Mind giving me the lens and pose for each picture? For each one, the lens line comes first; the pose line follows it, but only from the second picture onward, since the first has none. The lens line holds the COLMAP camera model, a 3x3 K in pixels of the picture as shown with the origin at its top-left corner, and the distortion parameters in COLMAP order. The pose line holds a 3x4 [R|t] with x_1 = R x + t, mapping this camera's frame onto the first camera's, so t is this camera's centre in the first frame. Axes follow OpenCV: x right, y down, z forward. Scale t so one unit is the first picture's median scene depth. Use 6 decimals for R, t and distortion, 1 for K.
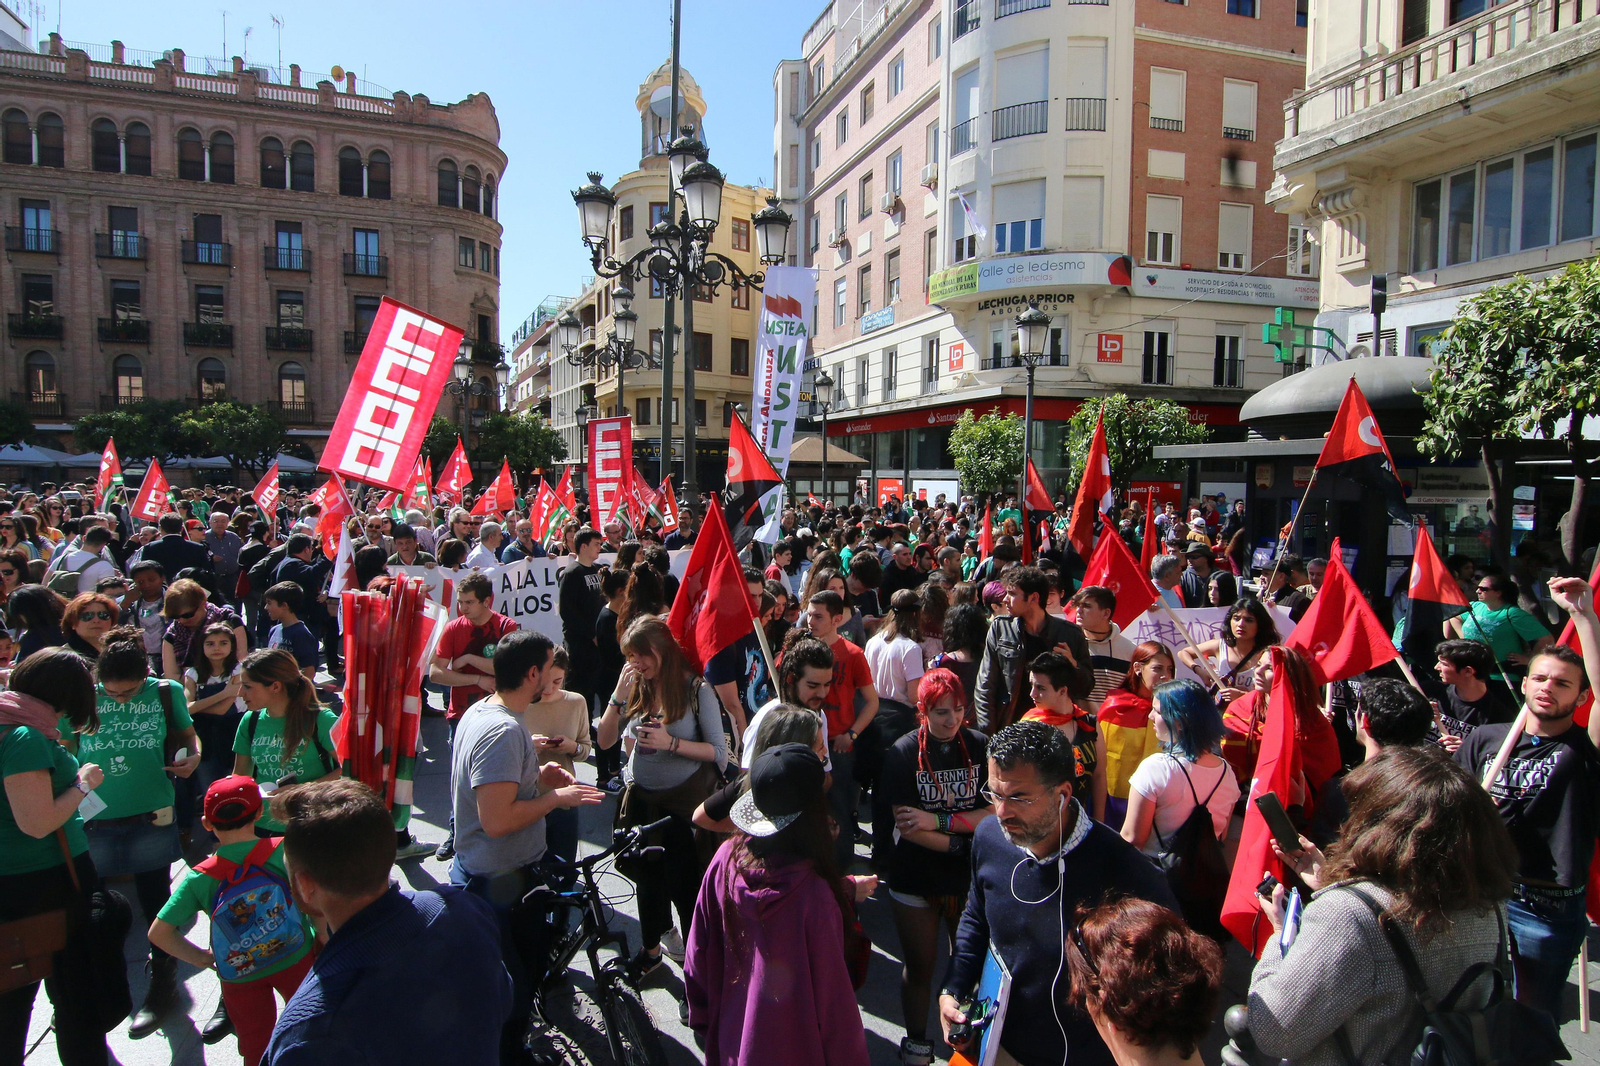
lens RADIAL K [[801.4, 0, 800.0], [0, 801.4, 533.0], [0, 0, 1]] dist [-0.009591, -0.008204]
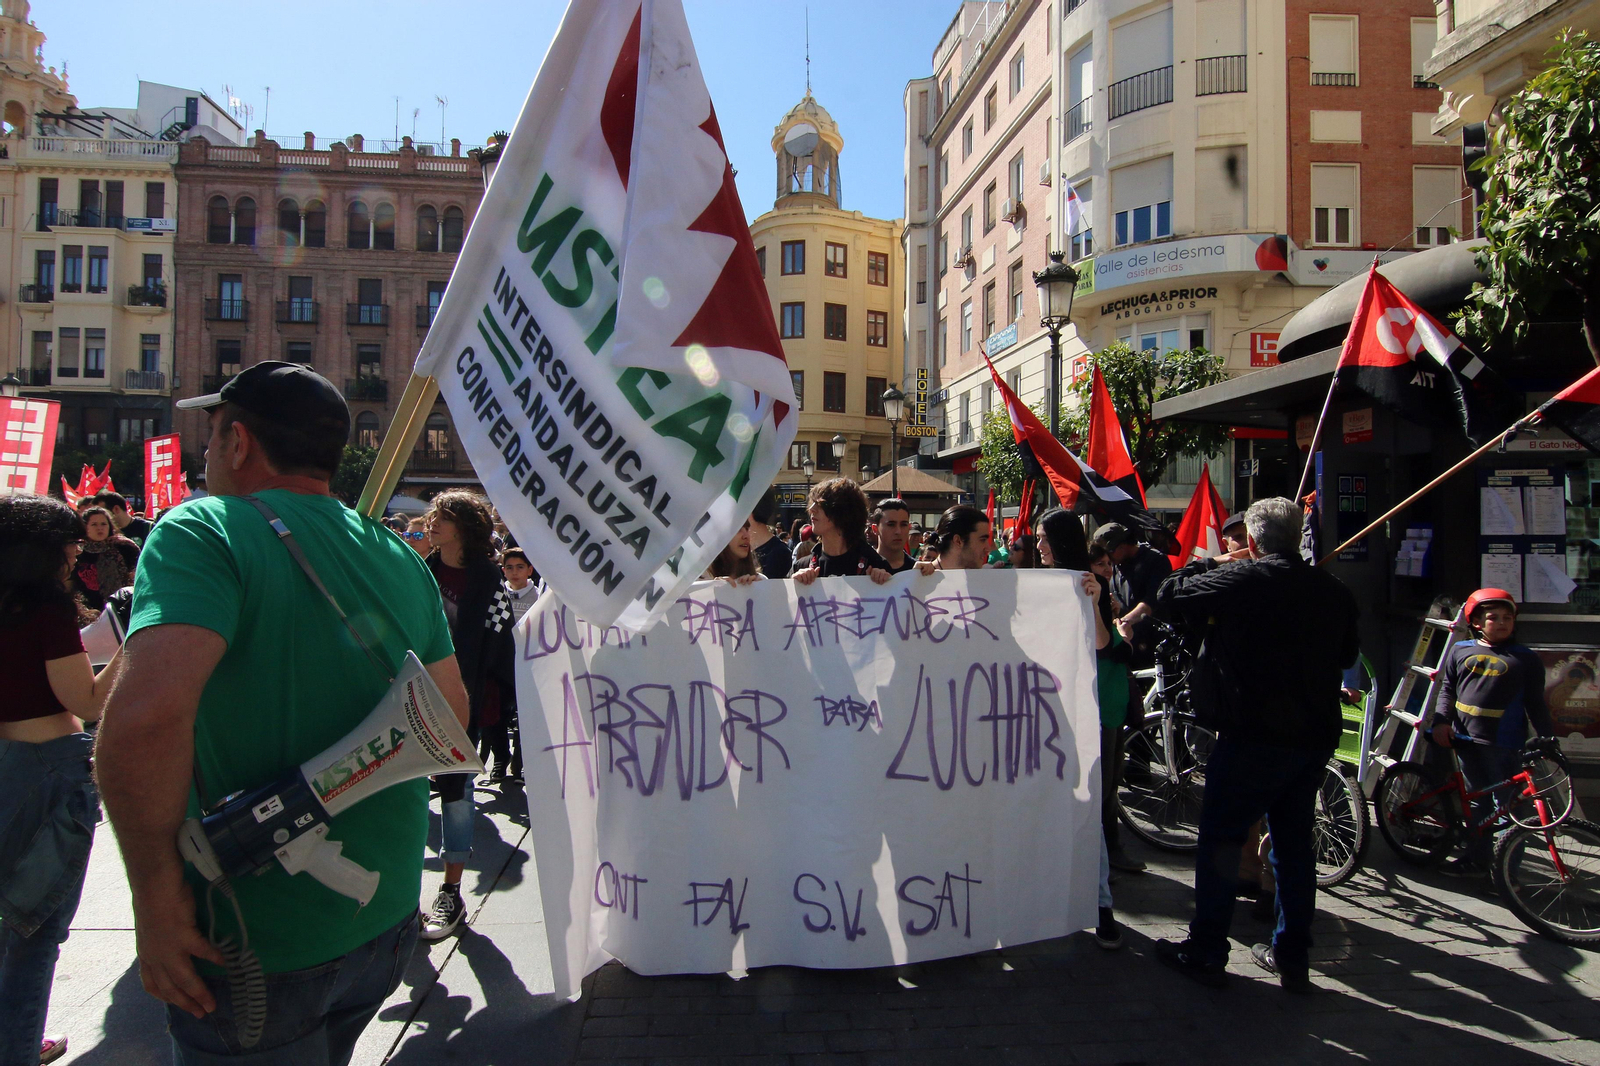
lens RADIAL K [[842.5, 0, 800.0], [0, 842.5, 533.0], [0, 0, 1]] dist [-0.007283, -0.007576]
pose [[0.975176, -0.002465, -0.221418, 0.082489], [-0.014251, 0.997166, -0.073867, 0.019450], [0.220973, 0.075189, 0.972377, 0.054363]]
